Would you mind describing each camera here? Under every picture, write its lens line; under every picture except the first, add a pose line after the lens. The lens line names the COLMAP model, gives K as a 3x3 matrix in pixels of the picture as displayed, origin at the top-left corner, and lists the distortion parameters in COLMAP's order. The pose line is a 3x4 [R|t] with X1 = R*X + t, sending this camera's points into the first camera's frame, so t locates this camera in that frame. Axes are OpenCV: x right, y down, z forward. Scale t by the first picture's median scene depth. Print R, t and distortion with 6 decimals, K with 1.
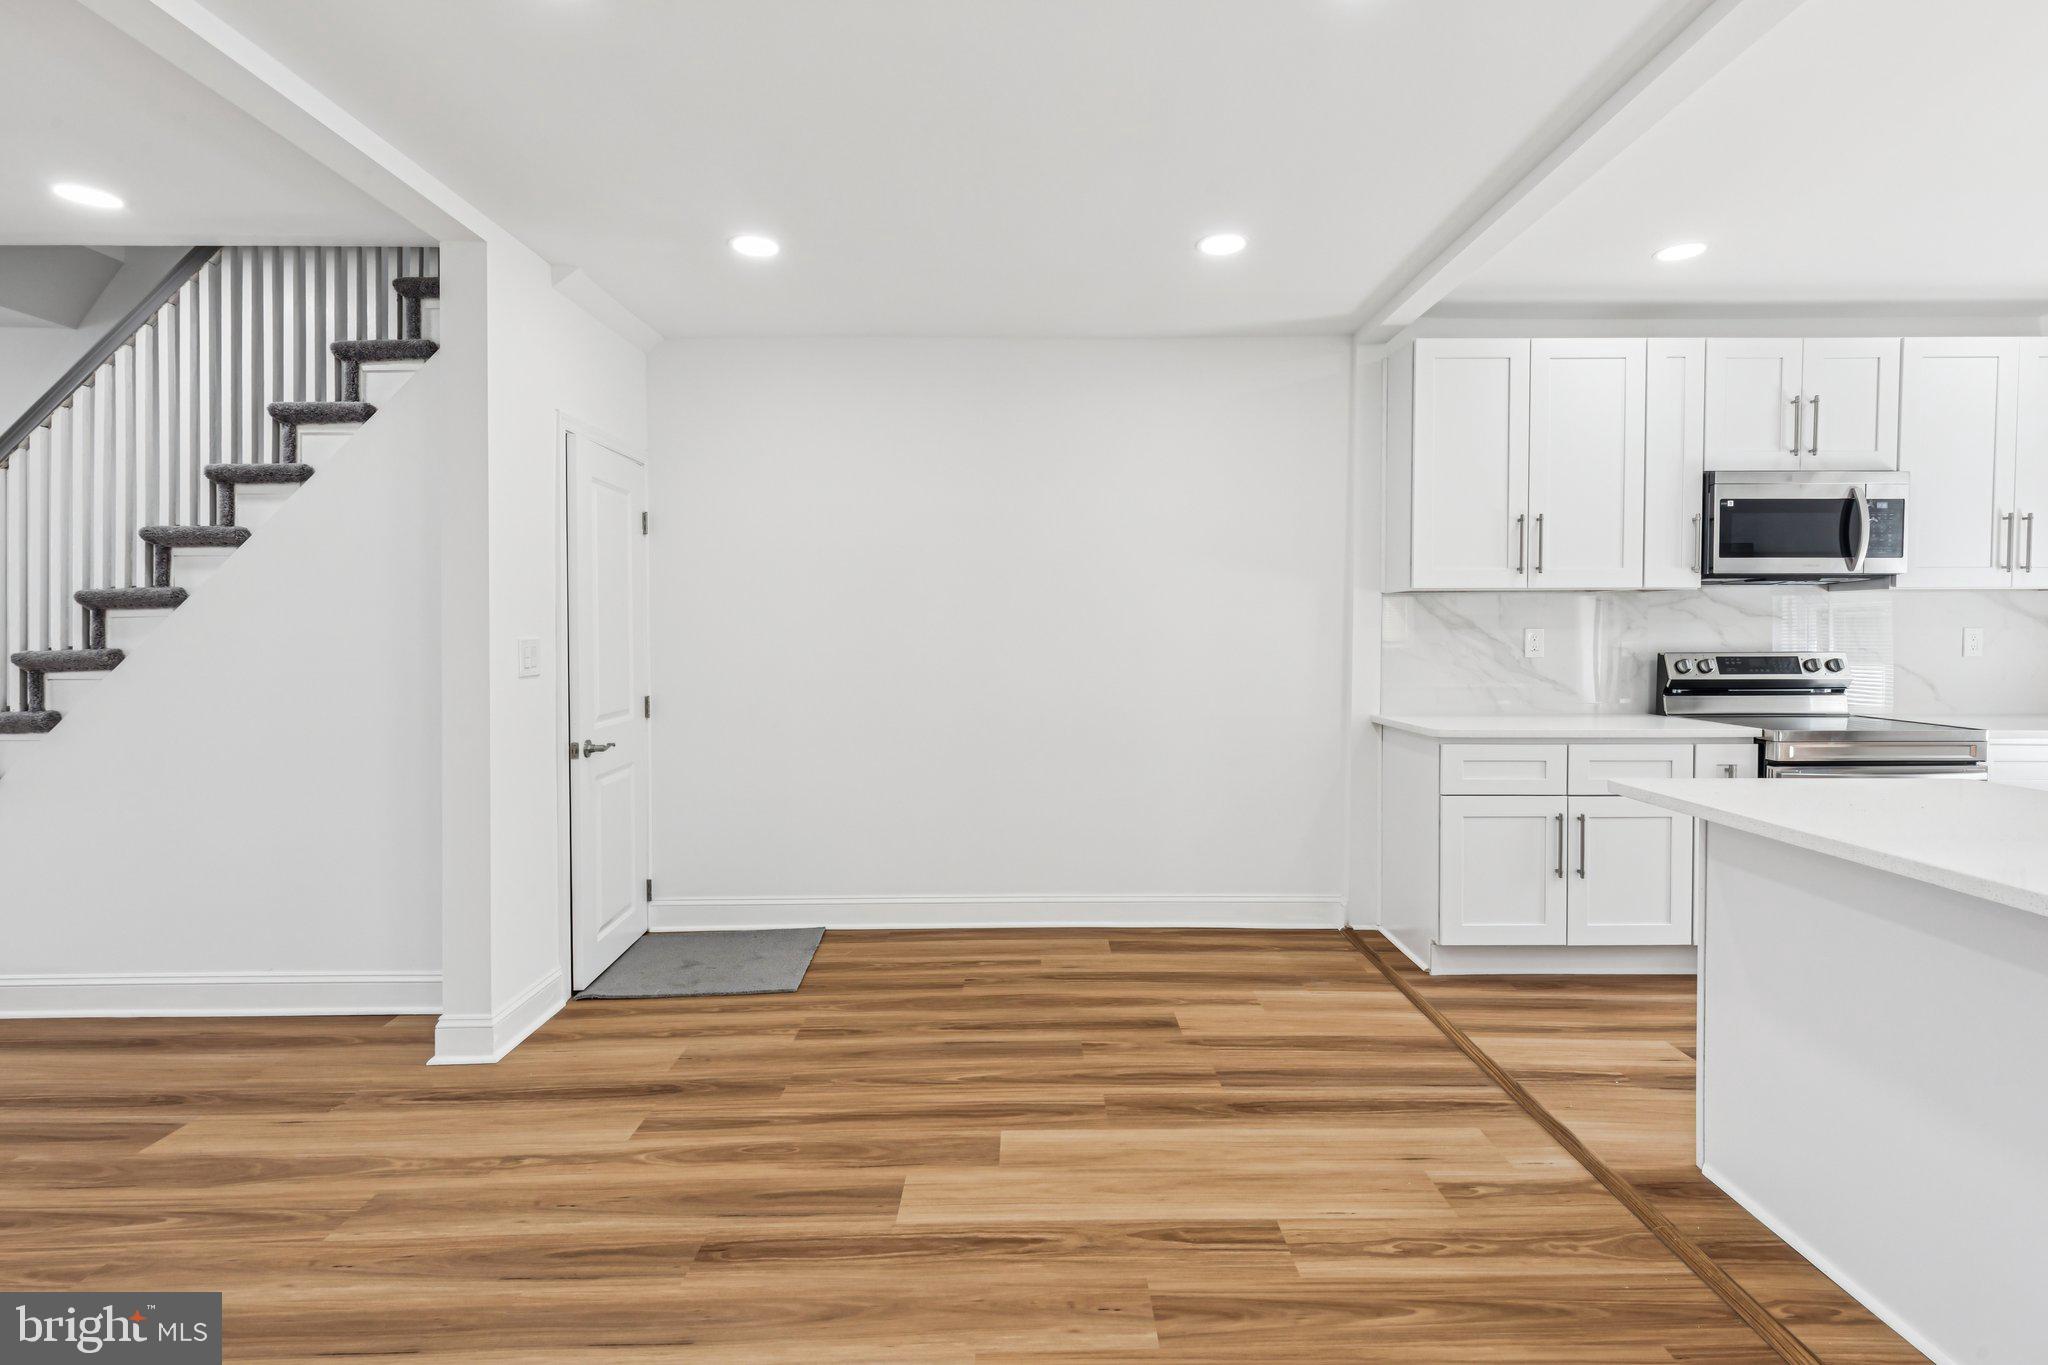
lens RADIAL K [[932.6, 0, 1060.6], [0, 932.6, 651.4], [0, 0, 1]] dist [0.008163, -0.002102]
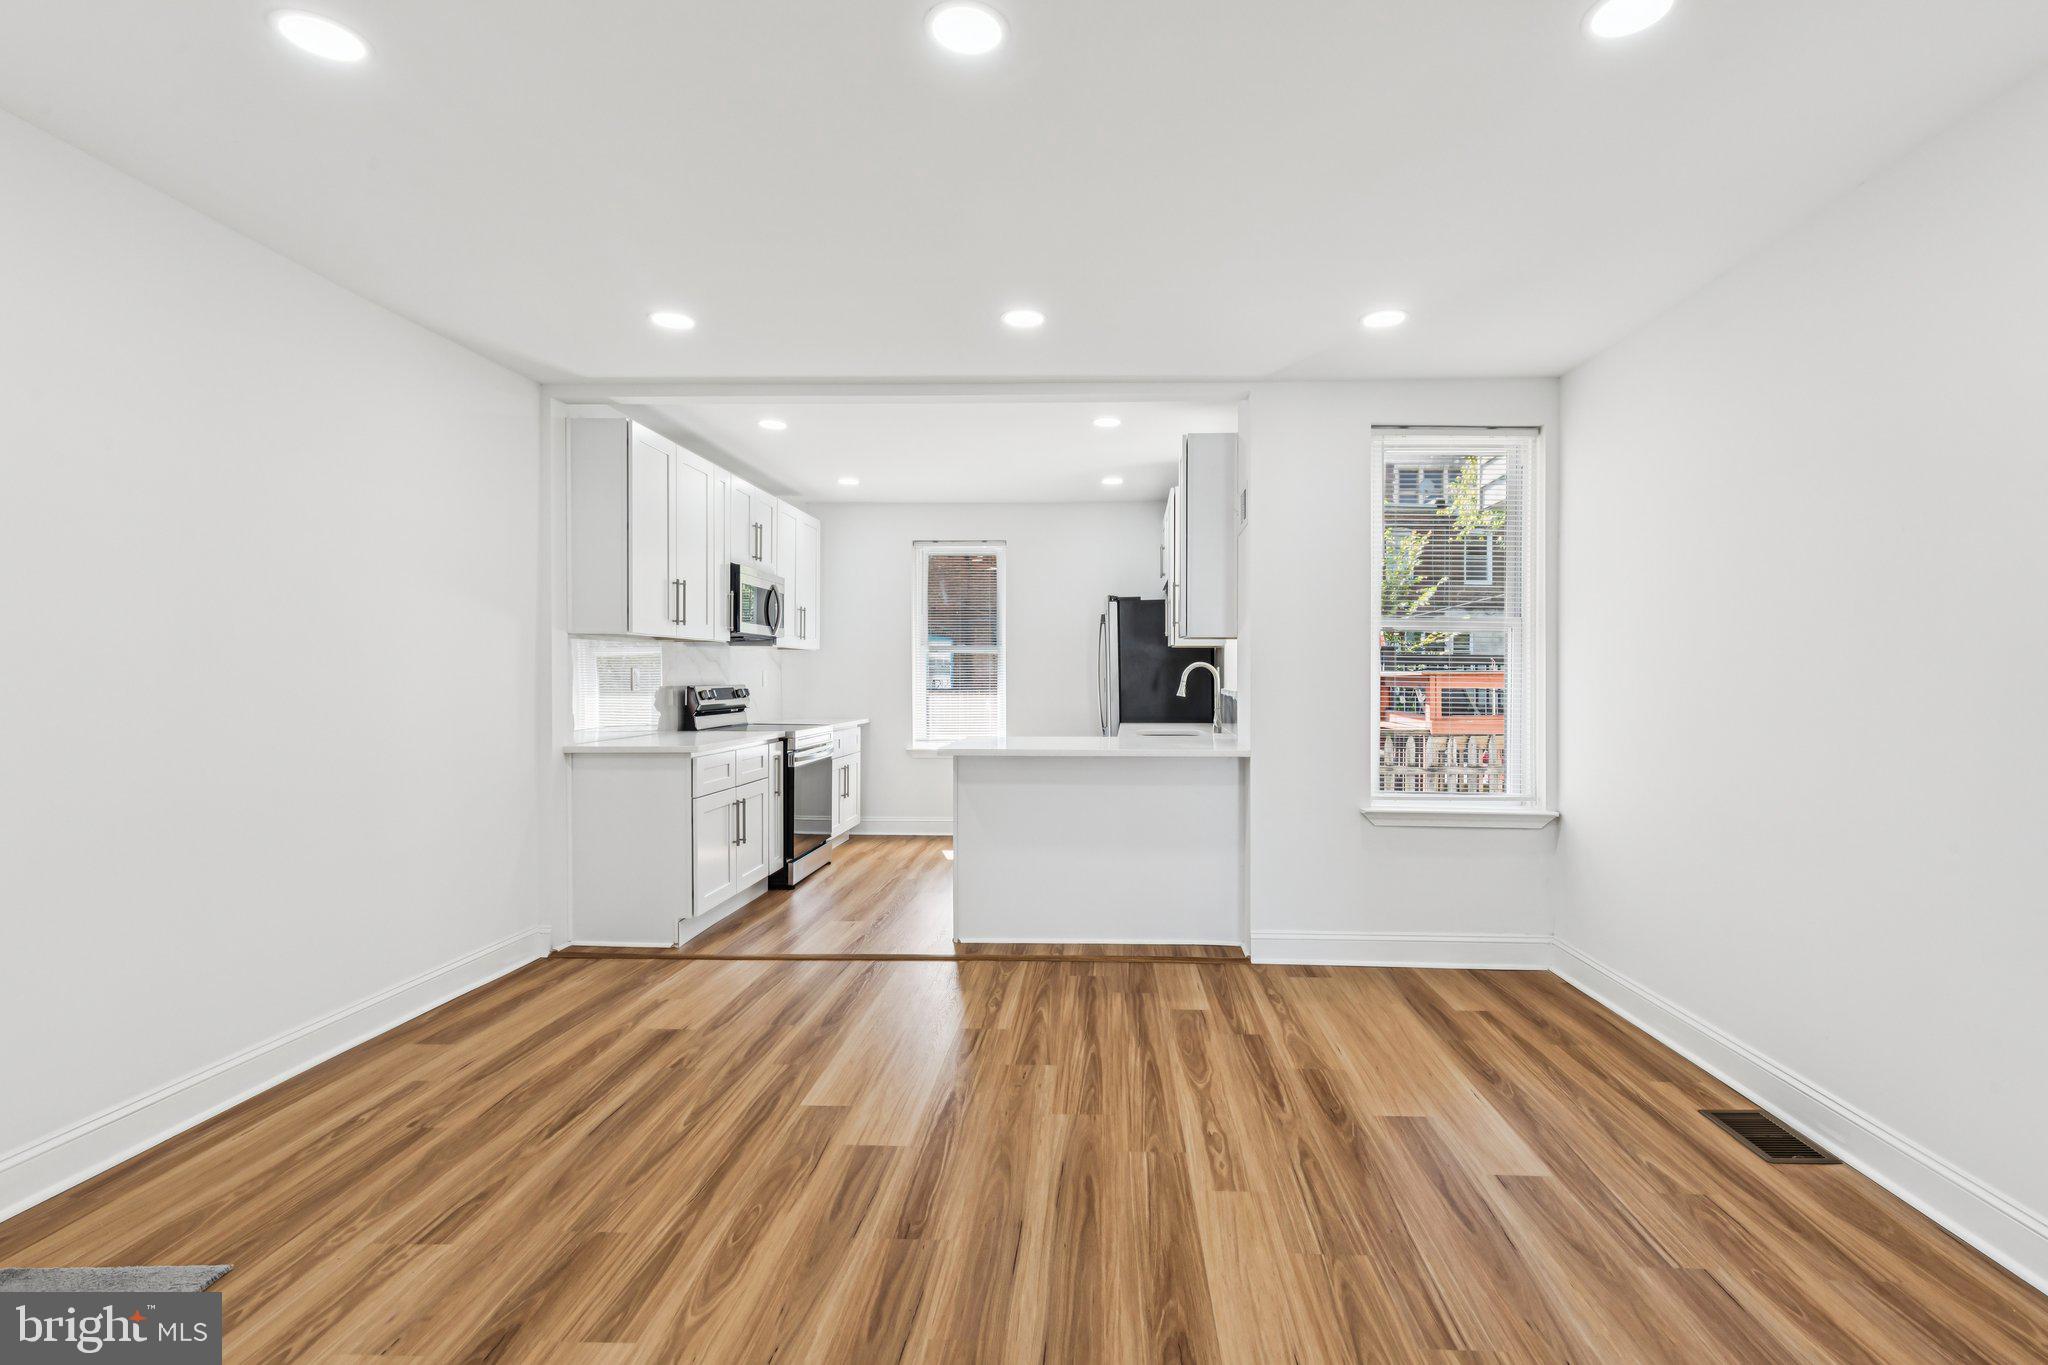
lens RADIAL K [[932.6, 0, 1053.5], [0, 932.6, 682.9], [0, 0, 1]] dist [0.008163, -0.002102]
pose [[0.072223, -0.004662, 0.997378, -0.973443], [0.024028, 0.999707, 0.002933, 0.008319], [-0.997099, 0.023753, 0.072314, 0.506175]]
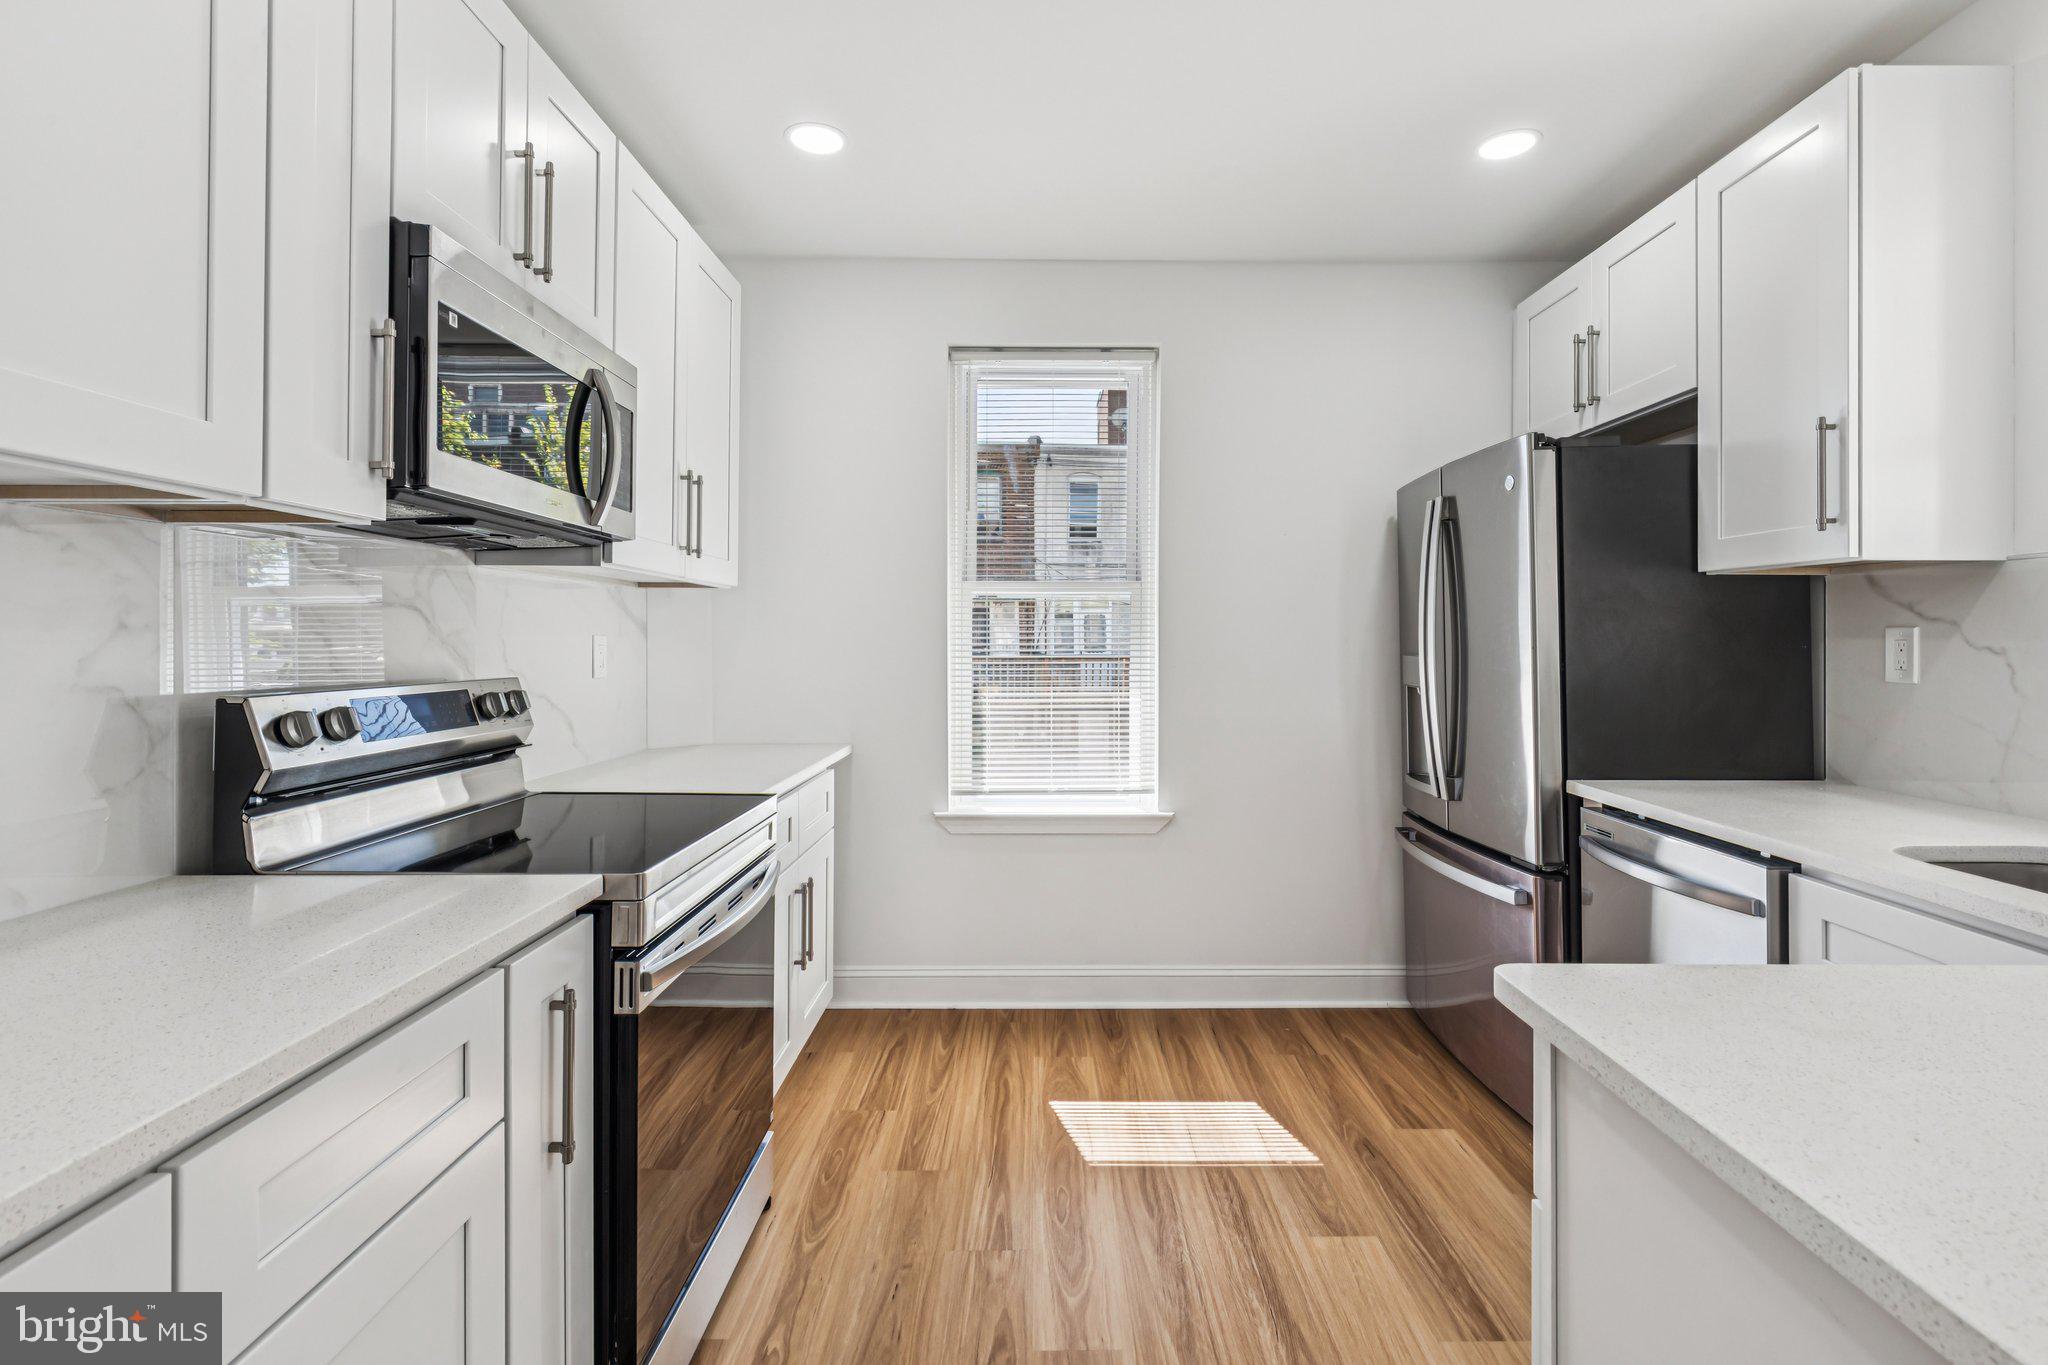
lens RADIAL K [[932.6, 0, 1004.6], [0, 932.6, 634.5], [0, 0, 1]] dist [0.008163, -0.002102]
pose [[0.040870, 0.010803, 0.999106, 0.416450], [0.025366, 0.999608, -0.011846, -0.014800], [-0.998842, 0.025828, 0.040580, 0.963862]]
